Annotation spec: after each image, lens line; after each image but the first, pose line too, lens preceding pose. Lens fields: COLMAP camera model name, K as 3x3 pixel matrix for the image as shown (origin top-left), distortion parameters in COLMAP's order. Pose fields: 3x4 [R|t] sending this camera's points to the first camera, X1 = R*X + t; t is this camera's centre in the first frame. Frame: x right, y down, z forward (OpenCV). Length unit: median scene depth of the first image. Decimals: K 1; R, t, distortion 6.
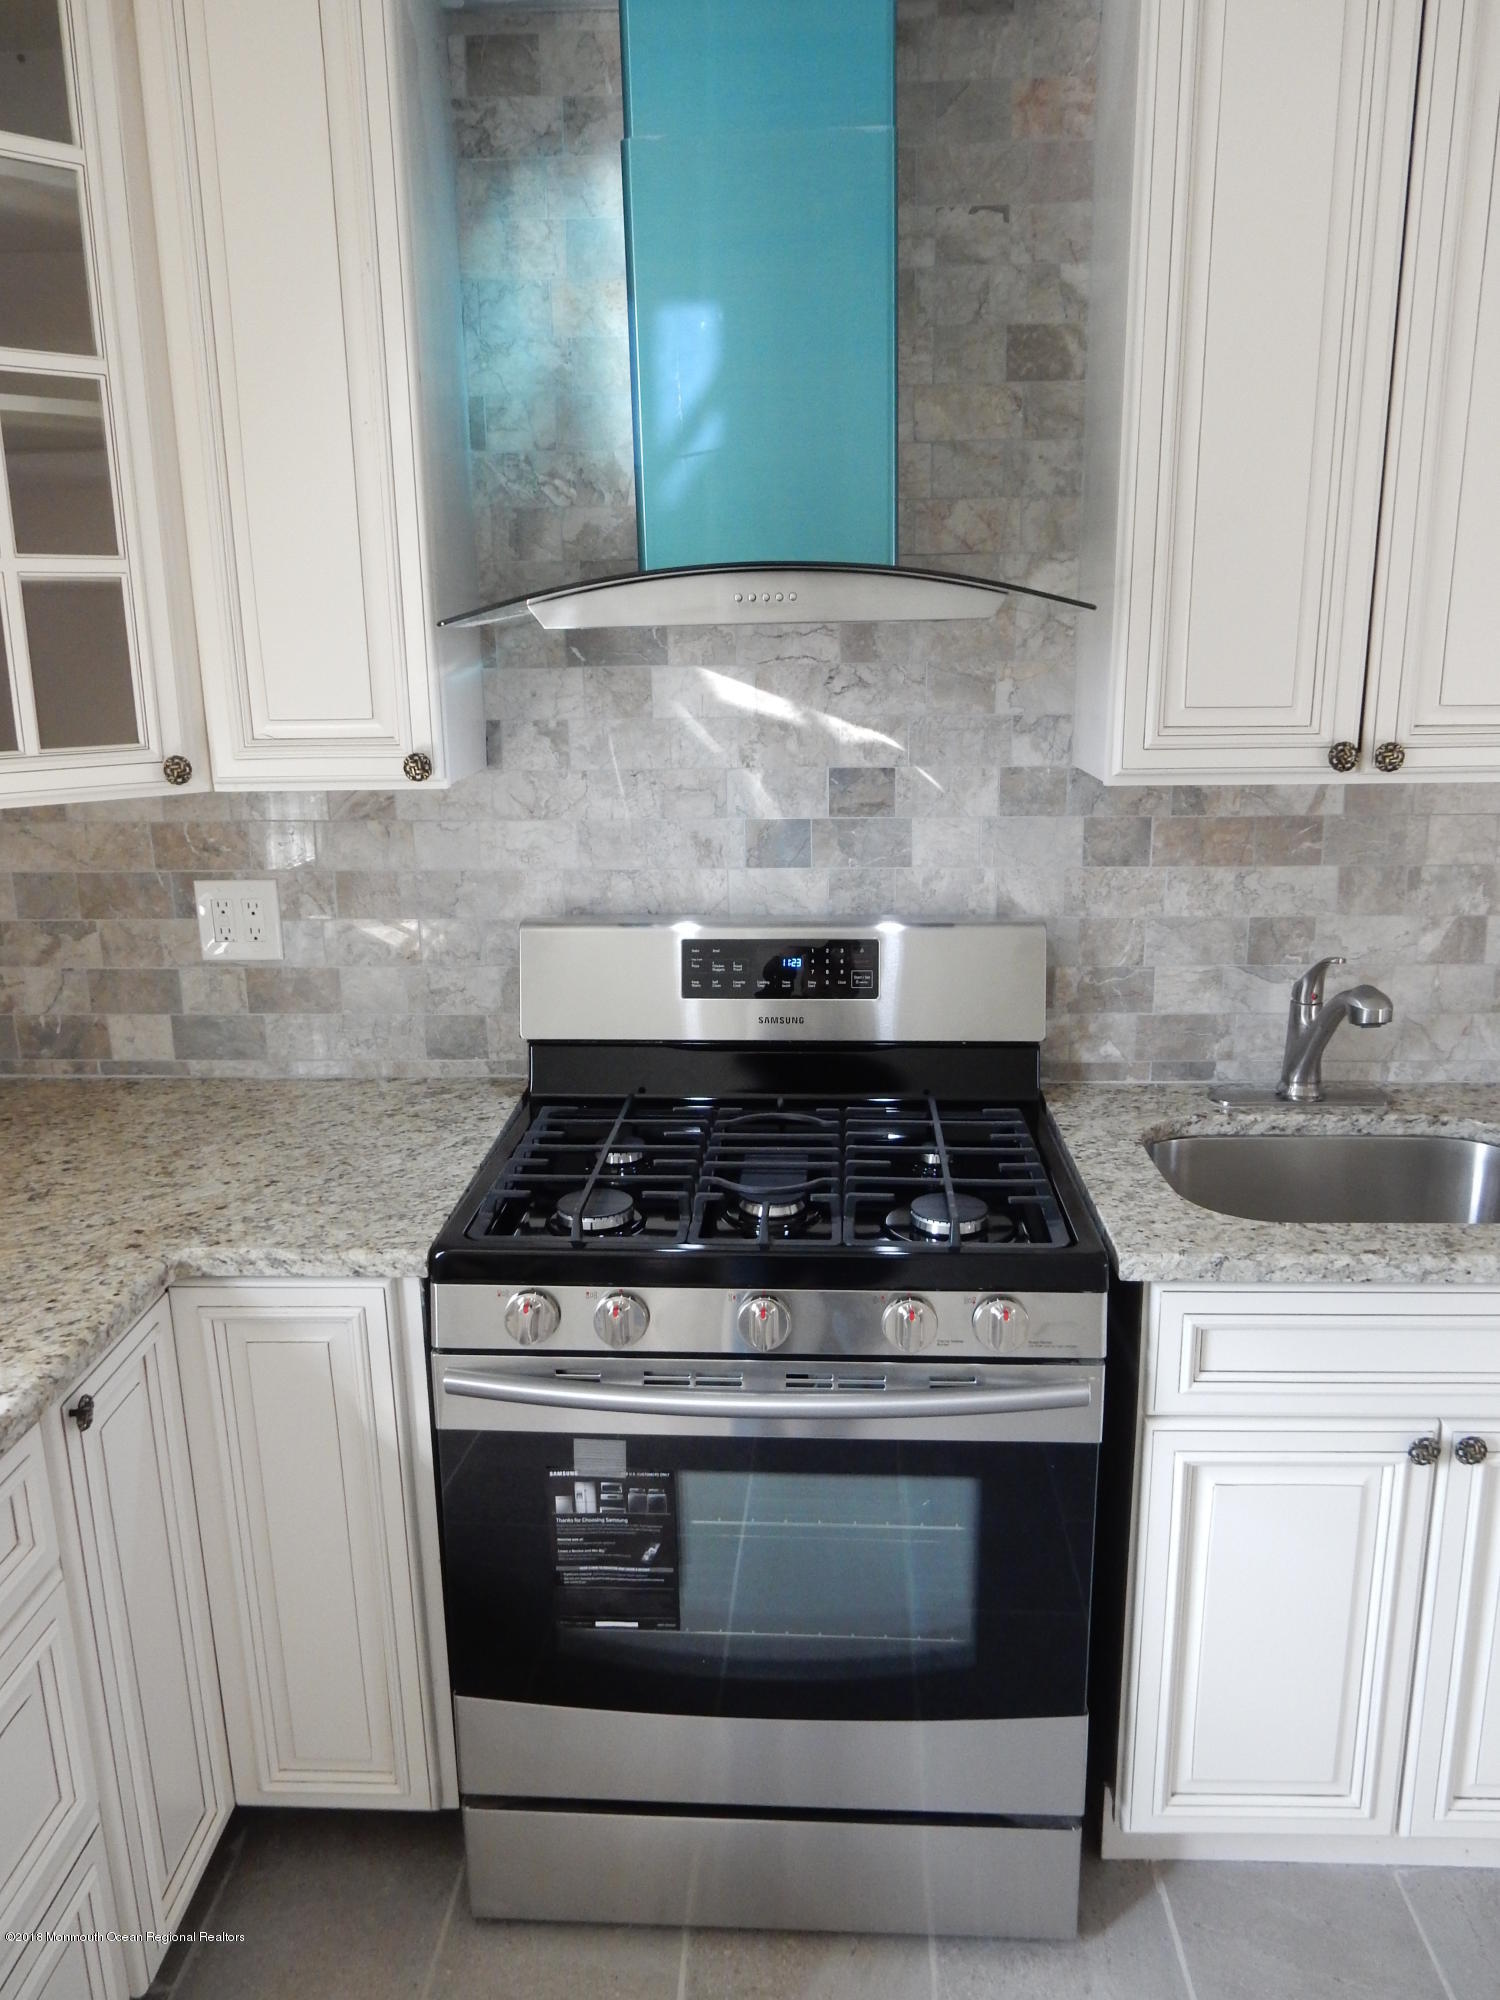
lens RADIAL K [[1459.1, 0, 736.6], [0, 1459.1, 999.0], [0, 0, 1]] dist [-0.011049, 0.005841]
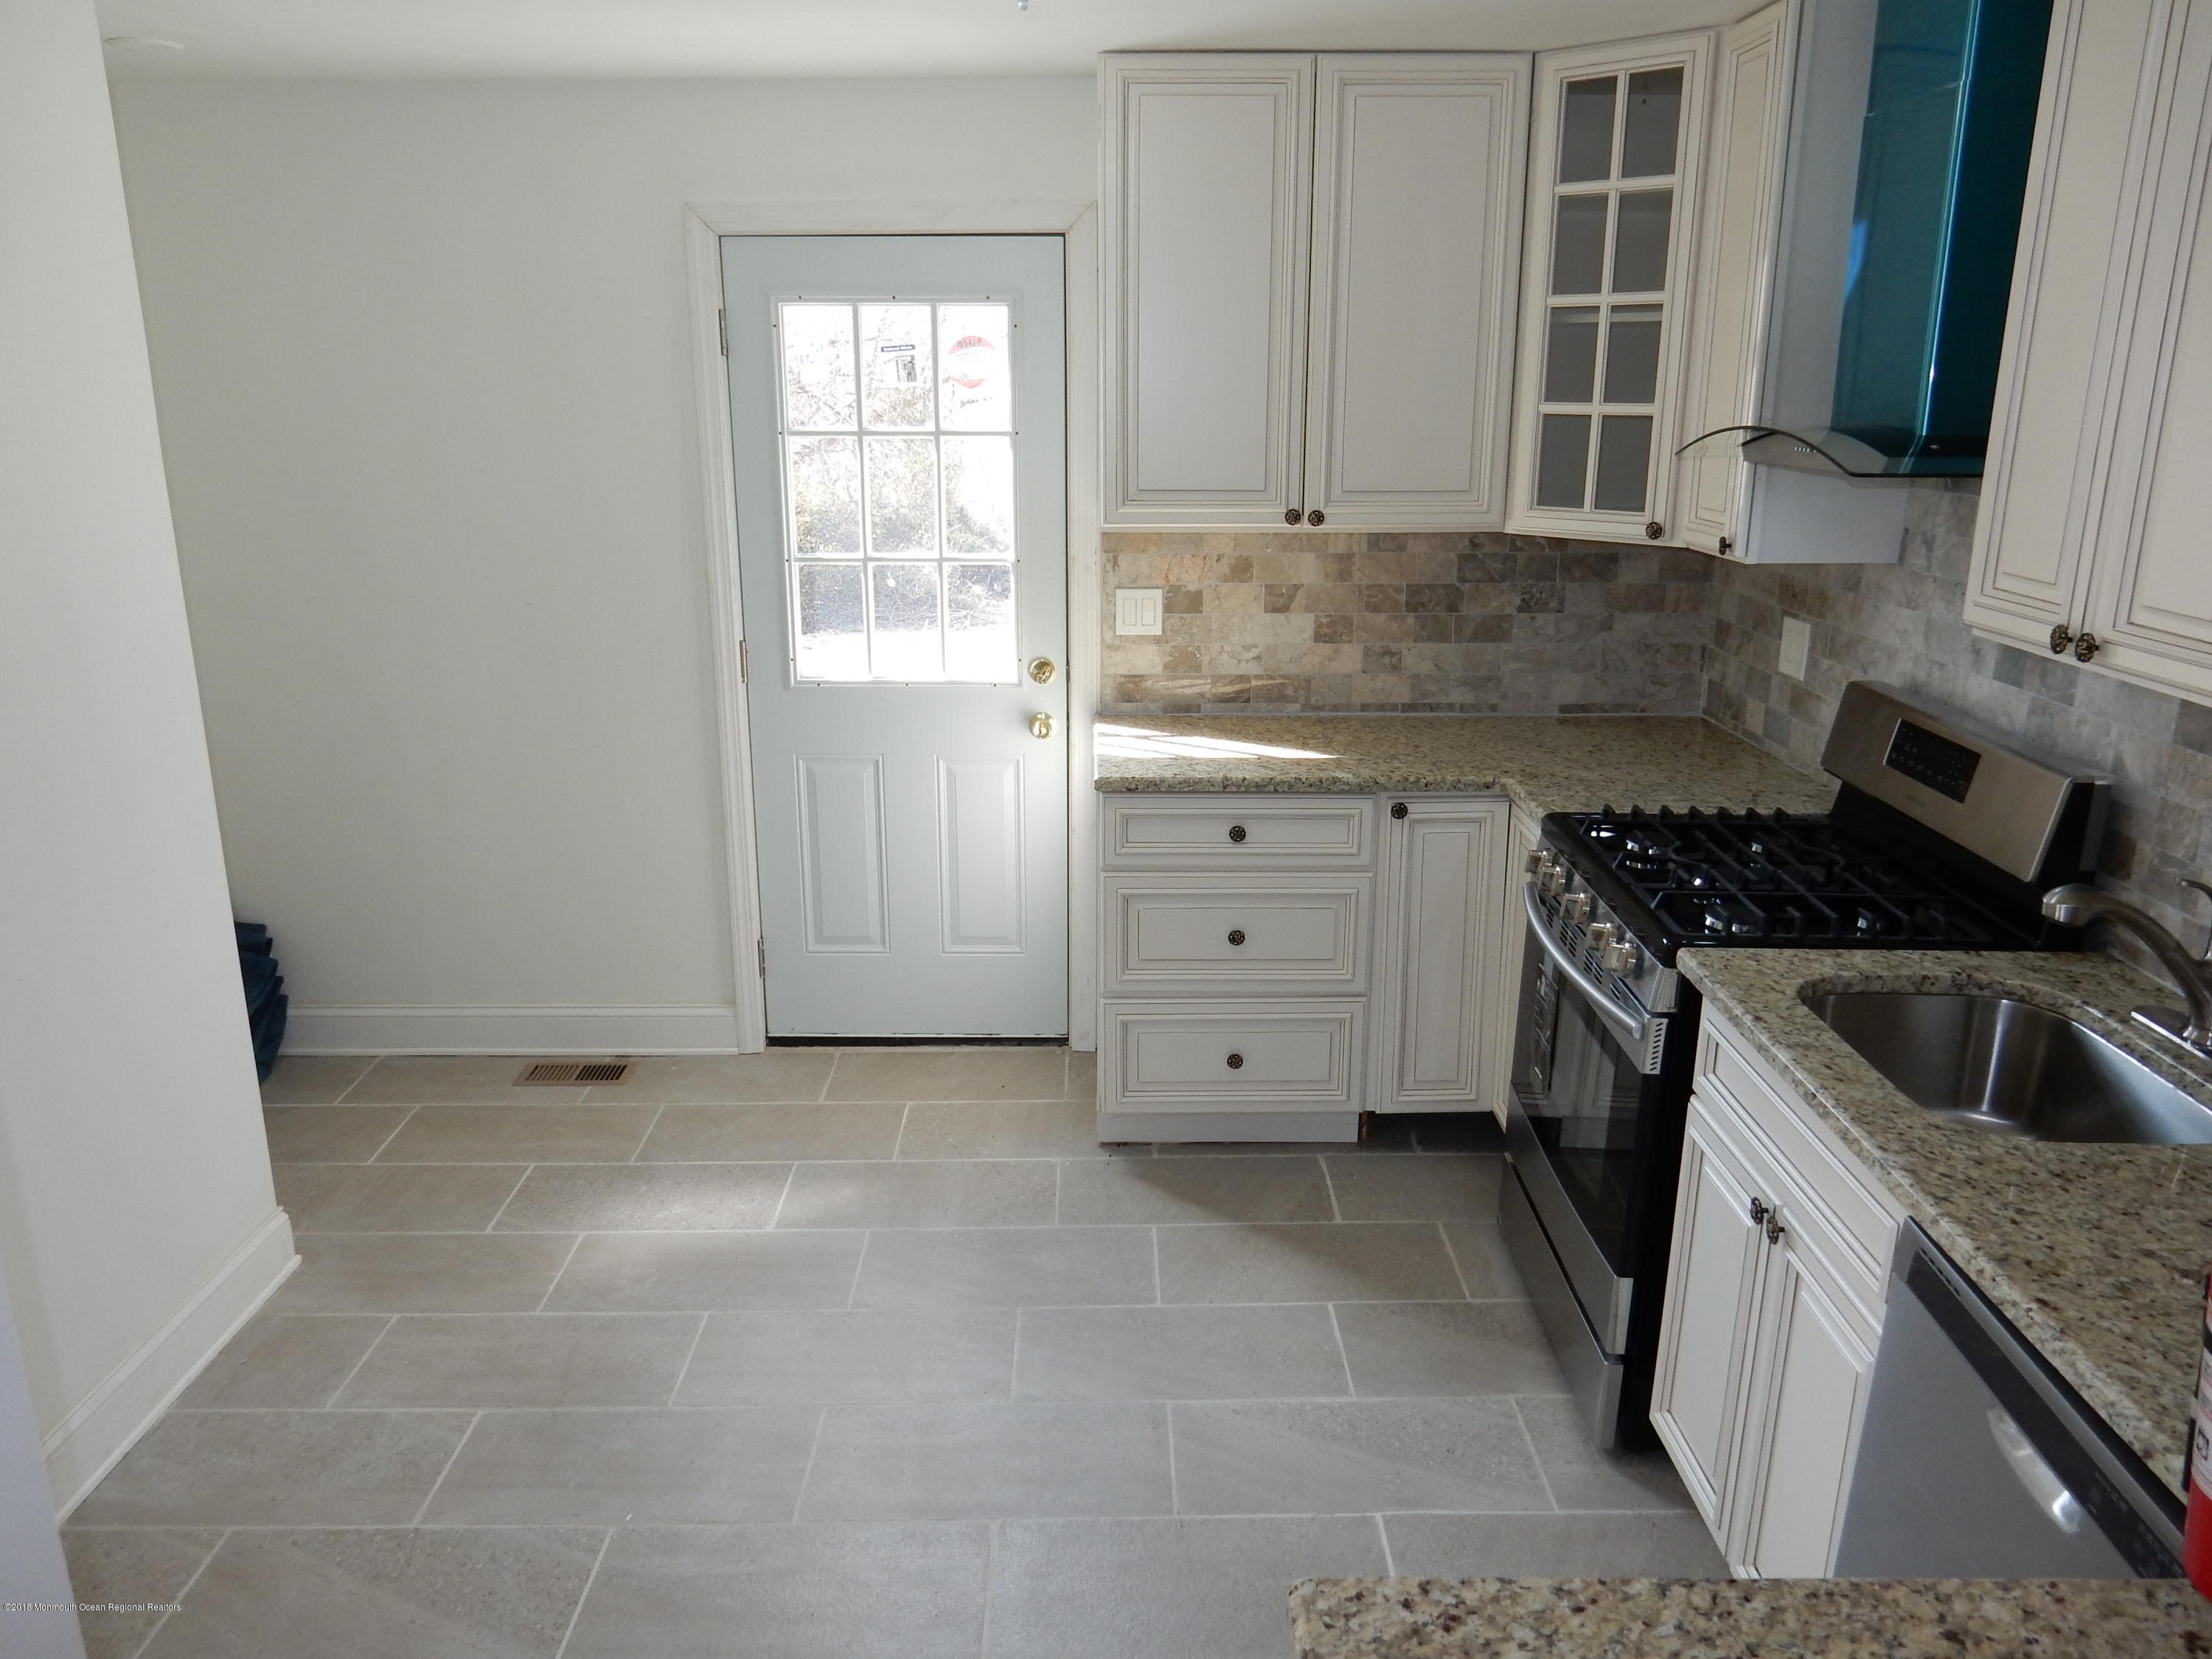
lens RADIAL K [[1613.7, 0, 1104.0], [0, 1613.7, 835.2], [0, 0, 1]] dist [-0.011049, 0.005841]
pose [[0.046997, 0.288584, -0.956300, 1.263144], [-0.245117, 0.931419, 0.269029, -0.150206], [0.968354, 0.221762, 0.114511, 0.218336]]
